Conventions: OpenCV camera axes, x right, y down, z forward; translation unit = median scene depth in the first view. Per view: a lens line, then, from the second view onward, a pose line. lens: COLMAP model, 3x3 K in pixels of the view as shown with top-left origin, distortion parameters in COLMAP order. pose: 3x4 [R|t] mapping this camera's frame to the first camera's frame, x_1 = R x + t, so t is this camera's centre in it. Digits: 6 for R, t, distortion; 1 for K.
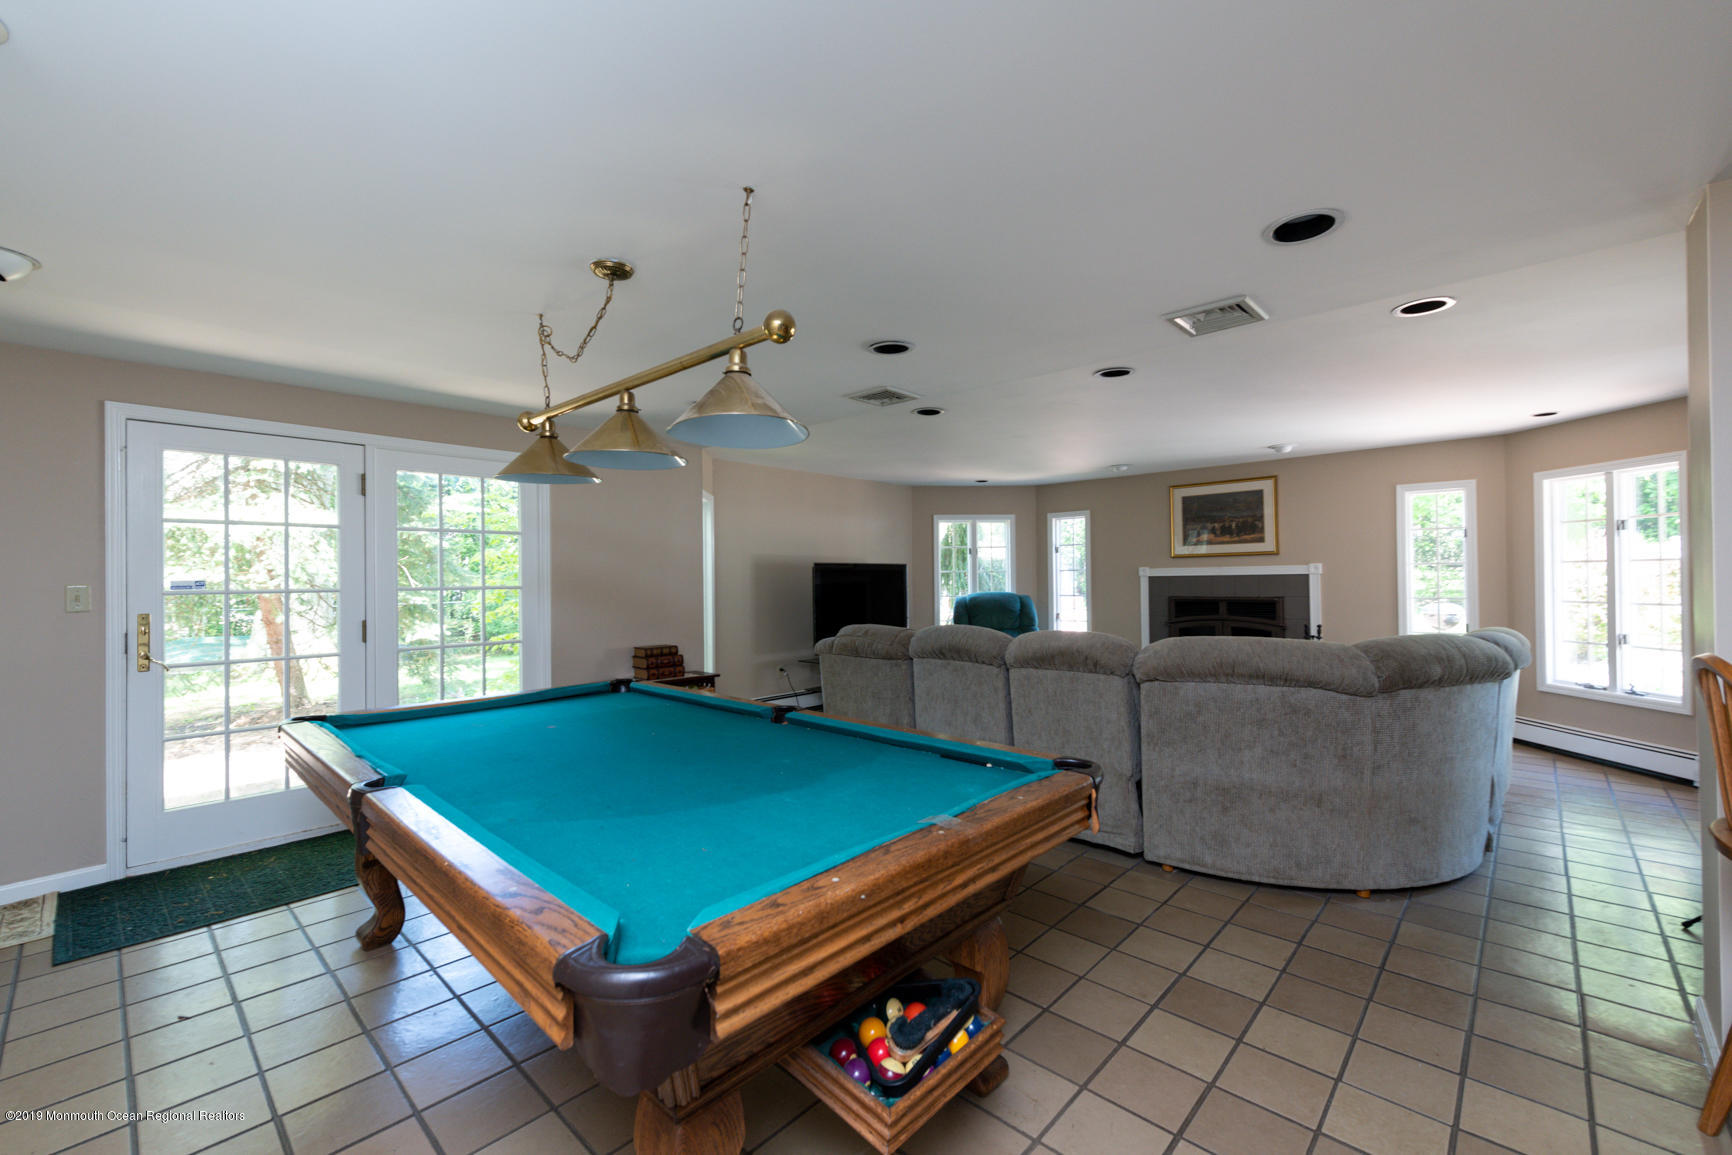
lens RADIAL K [[682.5, 0, 866.0], [0, 682.5, 577.5], [0, 0, 1]] dist [0.001673, -0.000194]
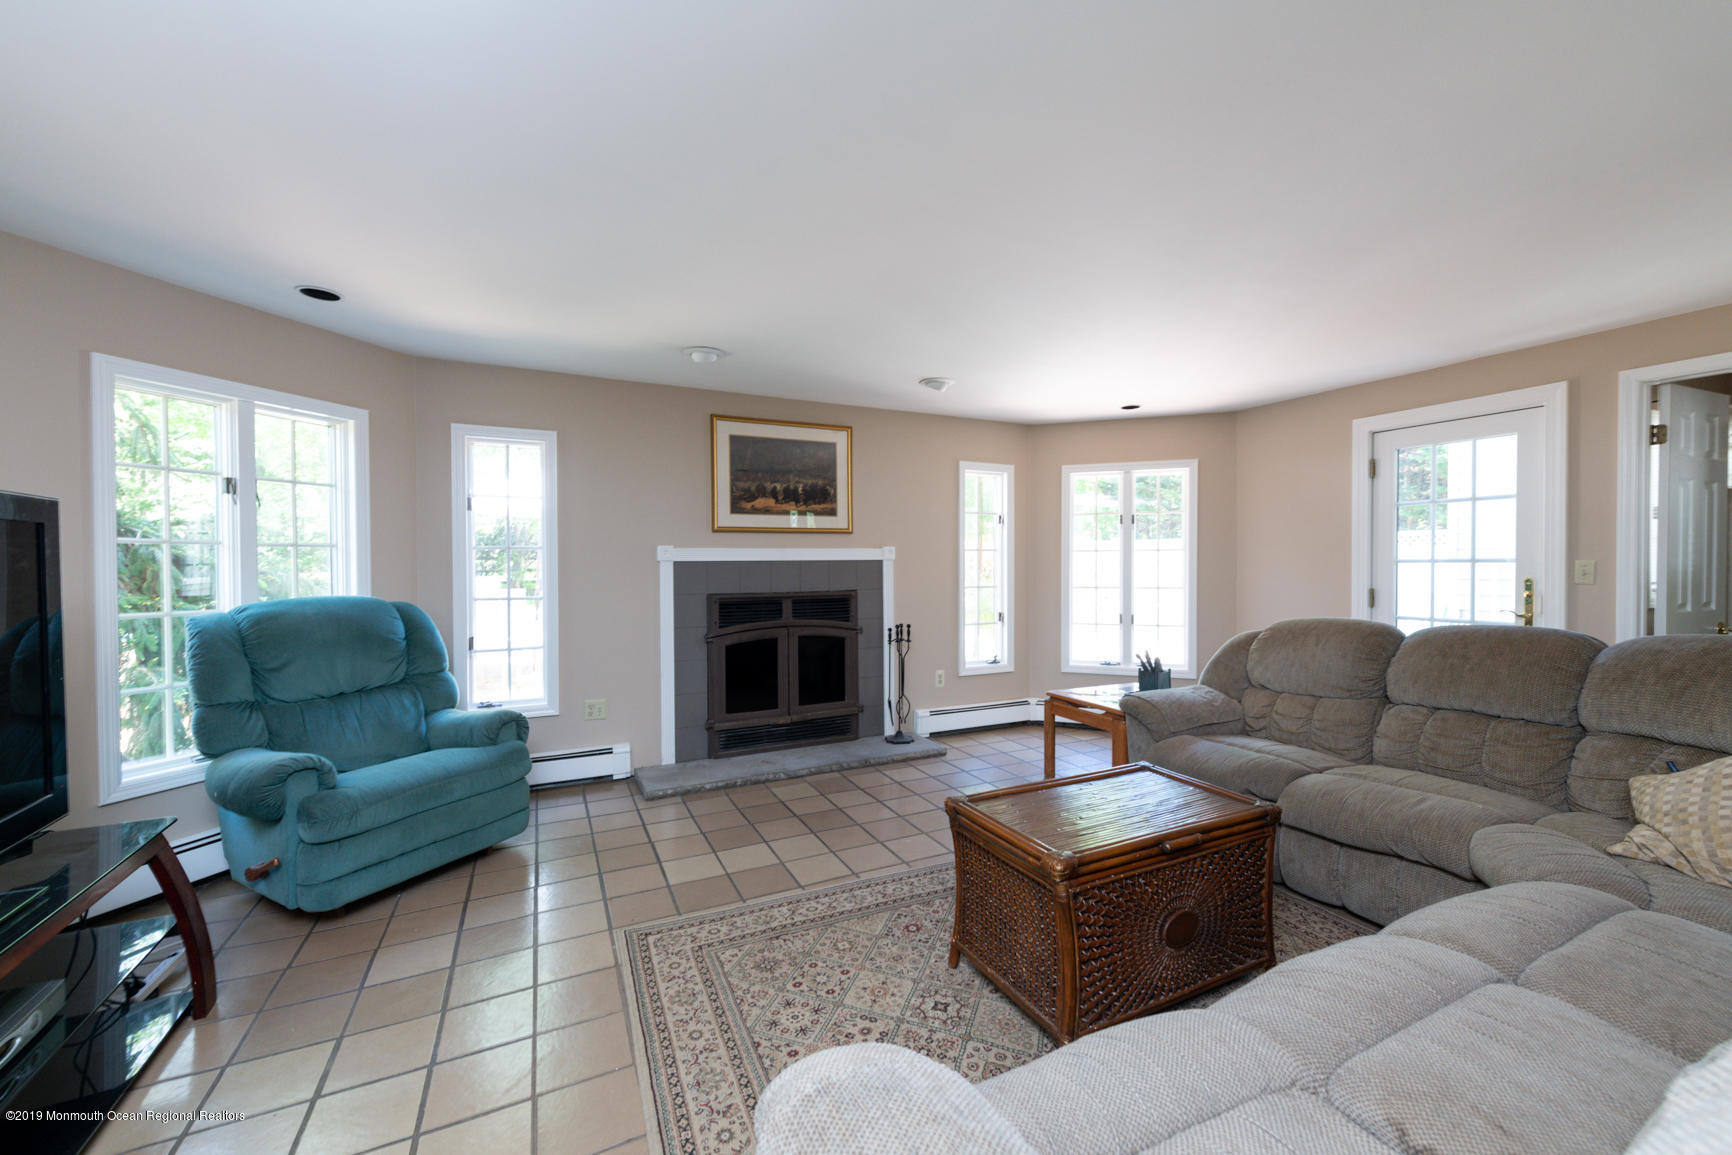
lens RADIAL K [[682.5, 0, 866.0], [0, 682.5, 577.5], [0, 0, 1]] dist [0.001673, -0.000194]
pose [[0.366249, -0.015226, 0.930392, -0.082134], [-0.003548, 0.999836, 0.017760, 0.001245], [-0.930510, -0.009805, 0.366135, 0.678232]]
